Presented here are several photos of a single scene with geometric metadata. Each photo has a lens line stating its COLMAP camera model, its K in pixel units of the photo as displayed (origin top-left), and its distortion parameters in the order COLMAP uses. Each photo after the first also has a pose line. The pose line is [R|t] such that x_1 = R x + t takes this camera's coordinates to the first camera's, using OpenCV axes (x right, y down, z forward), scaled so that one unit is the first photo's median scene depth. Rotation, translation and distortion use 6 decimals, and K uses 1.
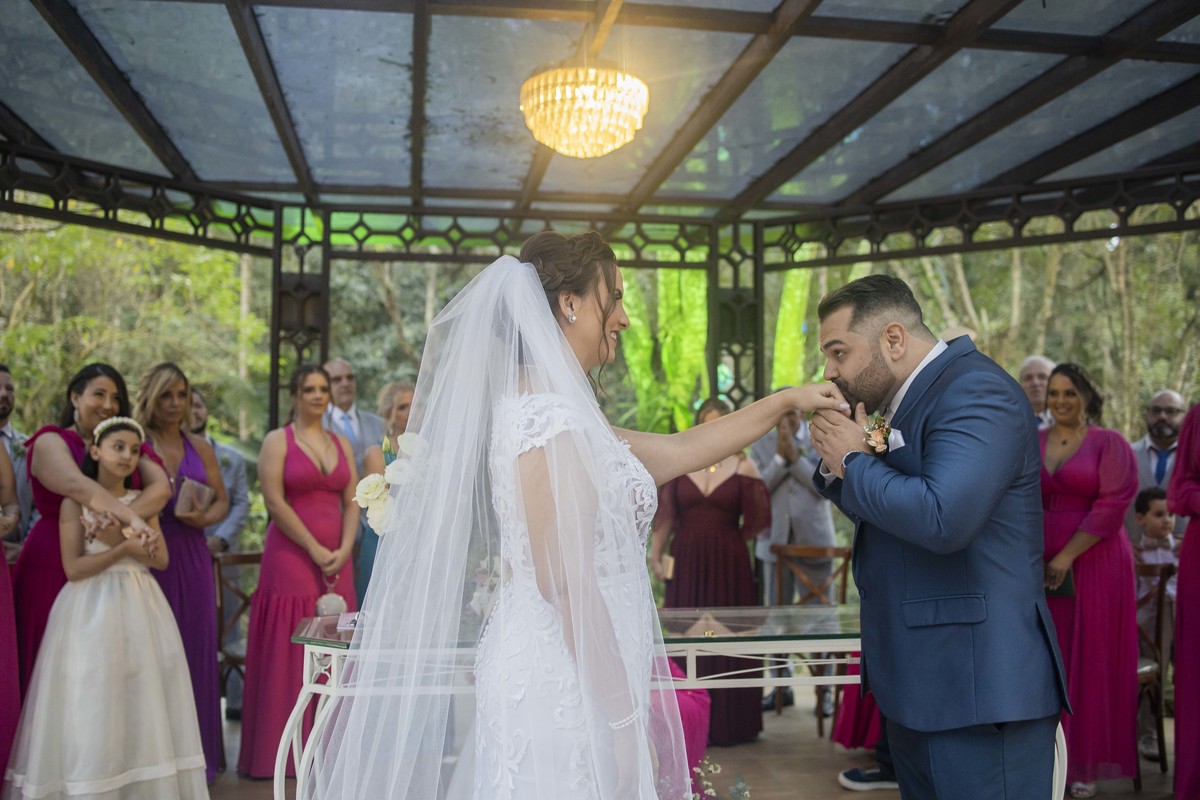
lens RADIAL K [[1203.6, 0, 600.0], [0, 1203.6, 400.0], [0, 0, 1]] dist [-0.059866, 0.026443]
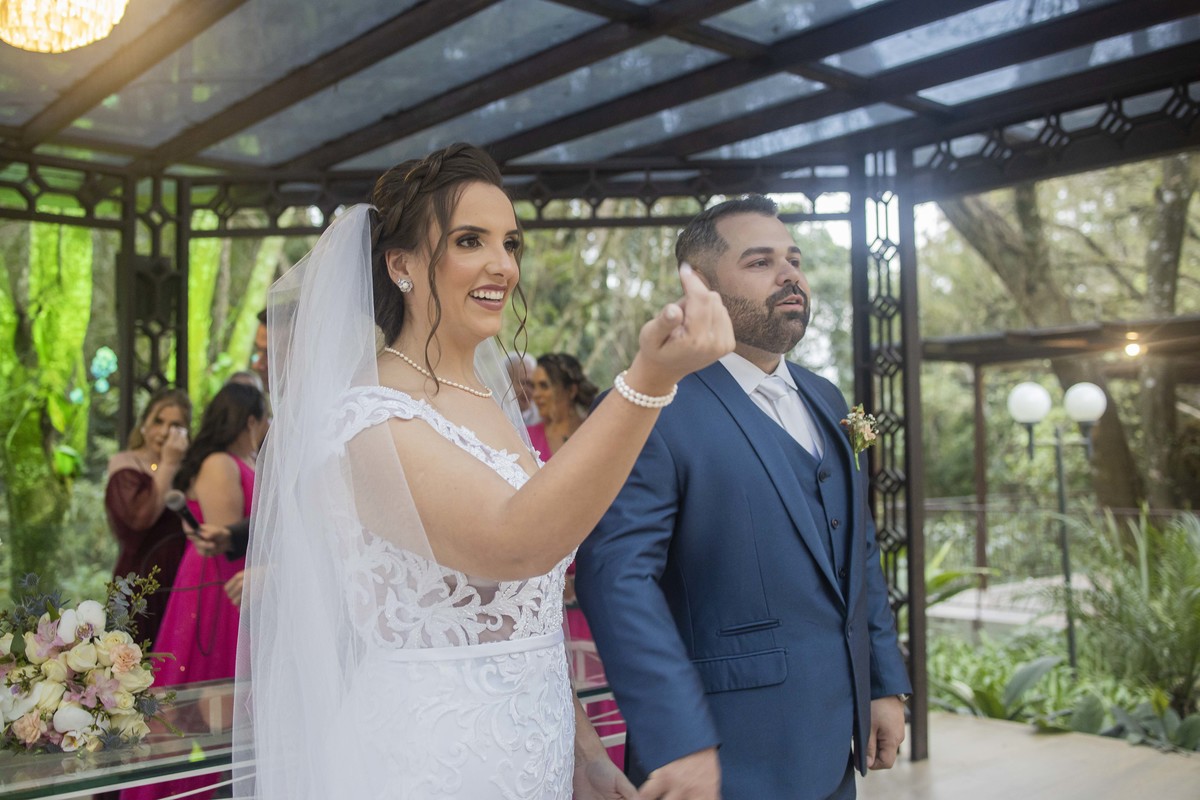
lens RADIAL K [[1203.6, 0, 600.0], [0, 1203.6, 400.0], [0, 0, 1]] dist [-0.059866, 0.026443]
pose [[0.845534, 0.011269, 0.533803, -0.055257], [-0.013877, 0.999903, 0.000873, 0.001775], [-0.533742, -0.008146, 0.845608, 0.112637]]
